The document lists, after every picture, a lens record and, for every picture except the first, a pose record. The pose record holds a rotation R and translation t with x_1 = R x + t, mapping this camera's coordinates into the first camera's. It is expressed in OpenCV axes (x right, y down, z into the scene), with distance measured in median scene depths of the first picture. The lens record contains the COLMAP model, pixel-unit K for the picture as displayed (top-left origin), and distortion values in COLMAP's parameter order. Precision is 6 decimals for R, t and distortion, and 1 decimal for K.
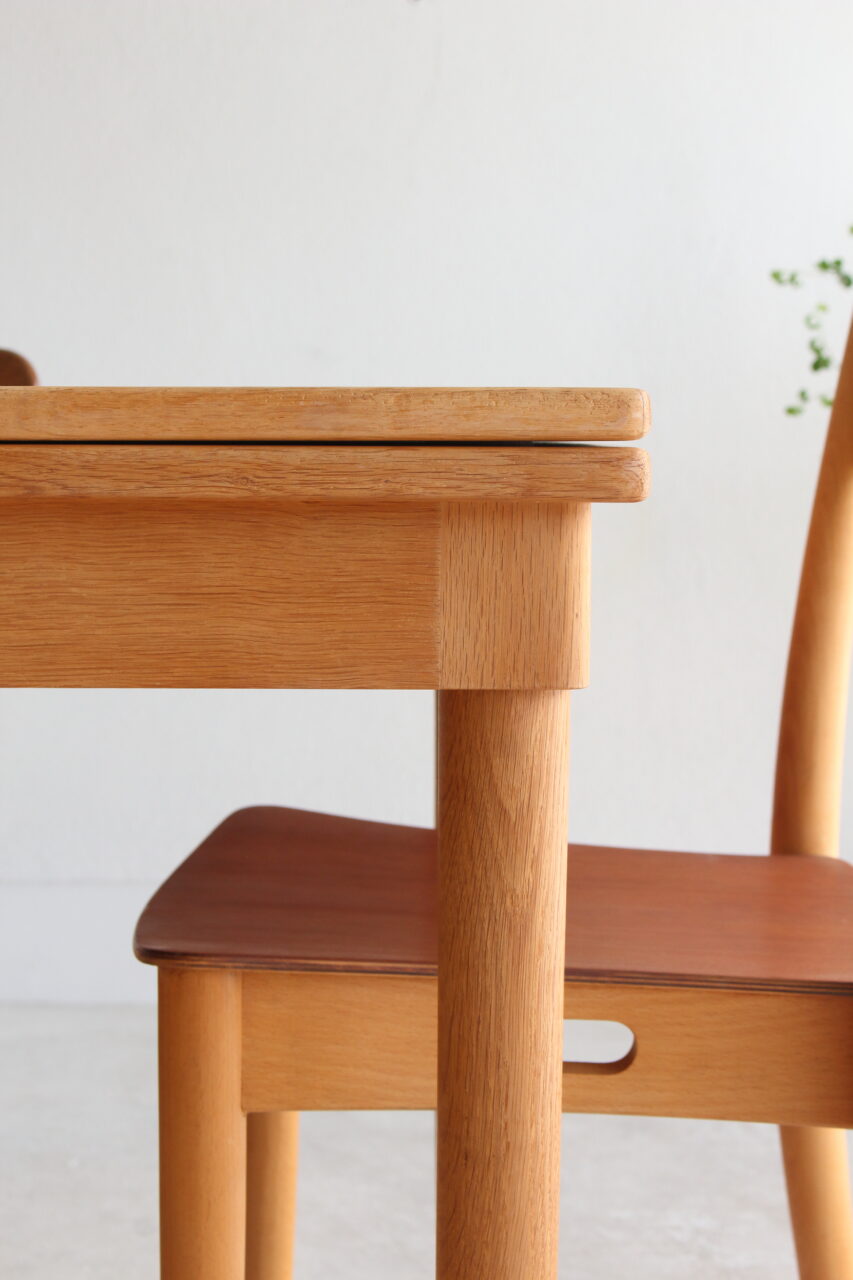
lens RADIAL K [[2573.2, 0, 428.8], [0, 2573.2, 633.8], [0, 0, 1]] dist [-0.064232, 0.000000]
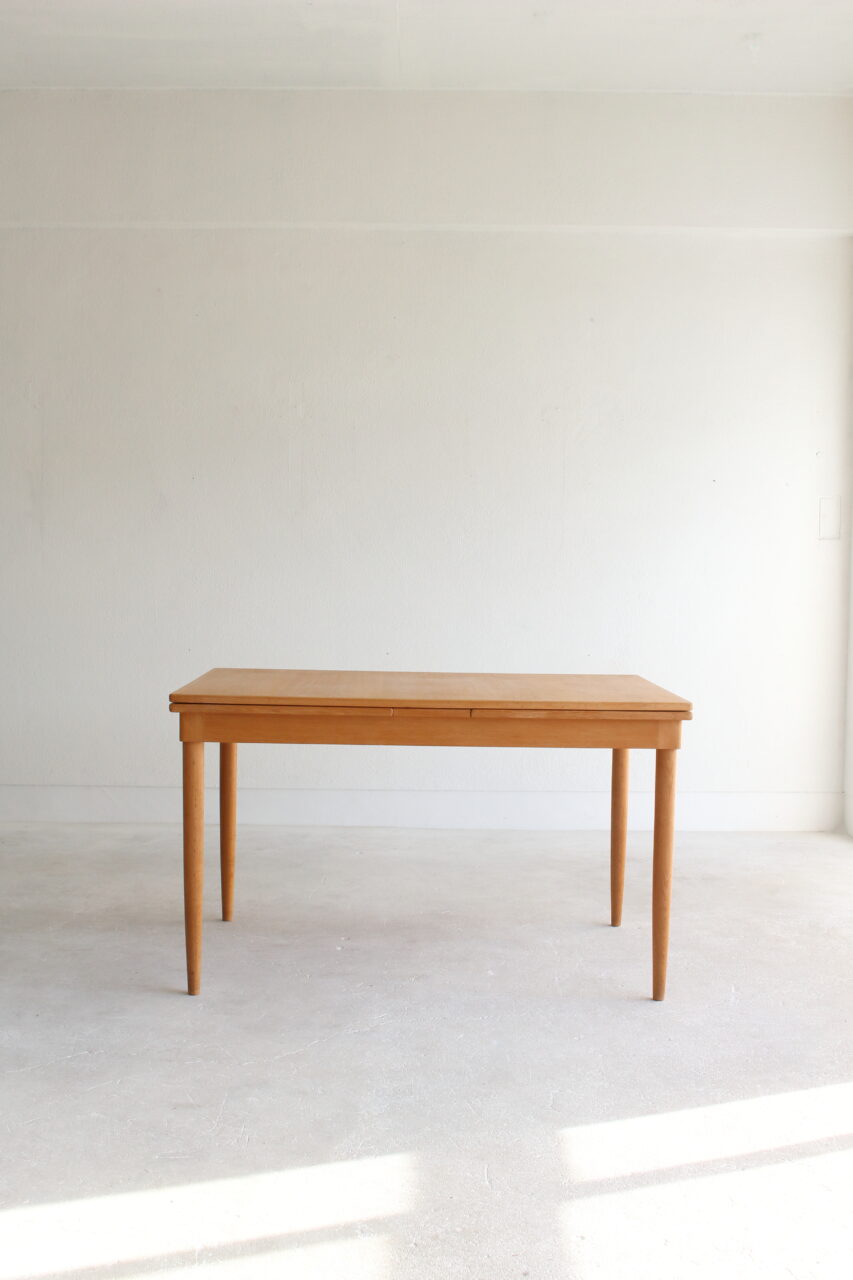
lens RADIAL K [[1487.1, 0, 424.5], [0, 1487.1, 667.3], [0, 0, 1]] dist [-0.053300, 0.000000]
pose [[0.999528, 0.008431, 0.029527, -0.681174], [-0.008417, 0.999964, -0.000592, -0.172282], [-0.029531, 0.000343, 0.999564, -2.630208]]
